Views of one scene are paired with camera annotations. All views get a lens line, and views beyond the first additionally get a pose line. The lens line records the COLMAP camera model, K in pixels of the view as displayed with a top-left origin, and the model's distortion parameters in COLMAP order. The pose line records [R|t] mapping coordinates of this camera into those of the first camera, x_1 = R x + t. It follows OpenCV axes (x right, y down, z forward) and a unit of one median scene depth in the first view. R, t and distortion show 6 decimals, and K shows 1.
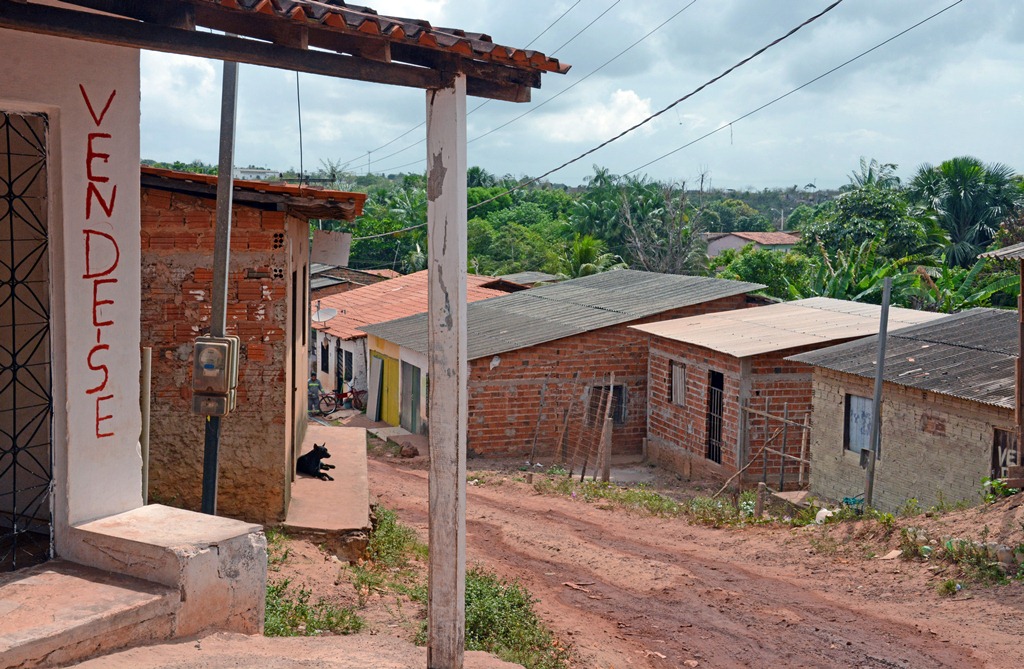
lens RADIAL K [[1173.7, 0, 512.2], [0, 1173.7, 329.7], [0, 0, 1]] dist [0.022023, 0.000000]
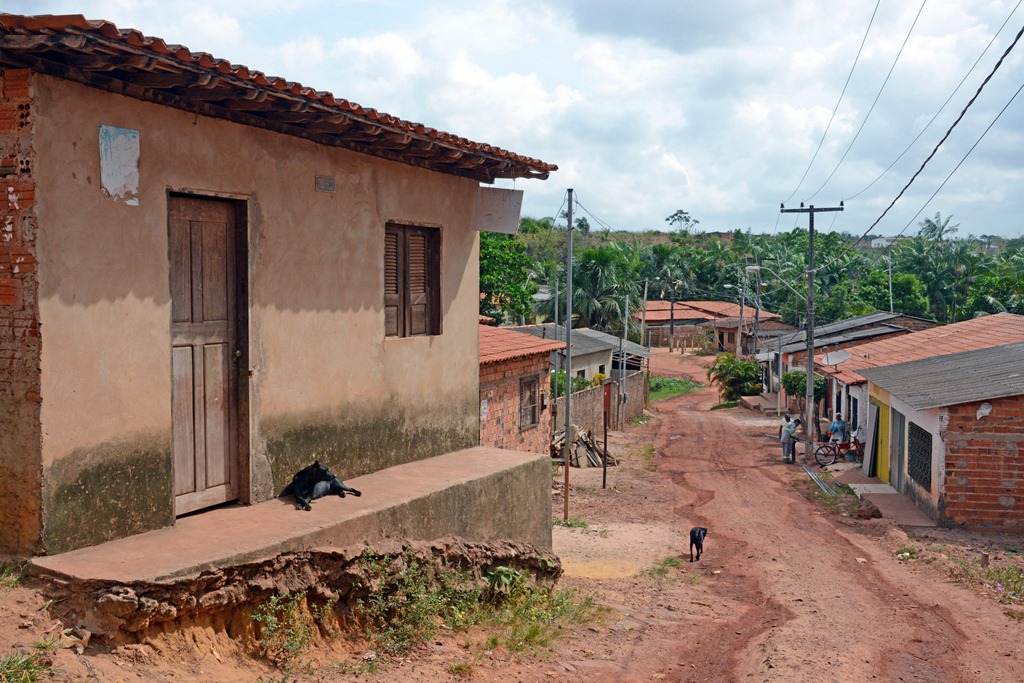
lens RADIAL K [[1077.8, 0, 510.2], [0, 1077.8, 351.6], [0, 0, 1]] dist [0.075985, 0.000000]
pose [[0.845016, 0.015948, -0.534503, 0.109499], [-0.035370, 0.999033, -0.026110, 0.018728], [0.533570, 0.040969, 0.844763, 0.201970]]
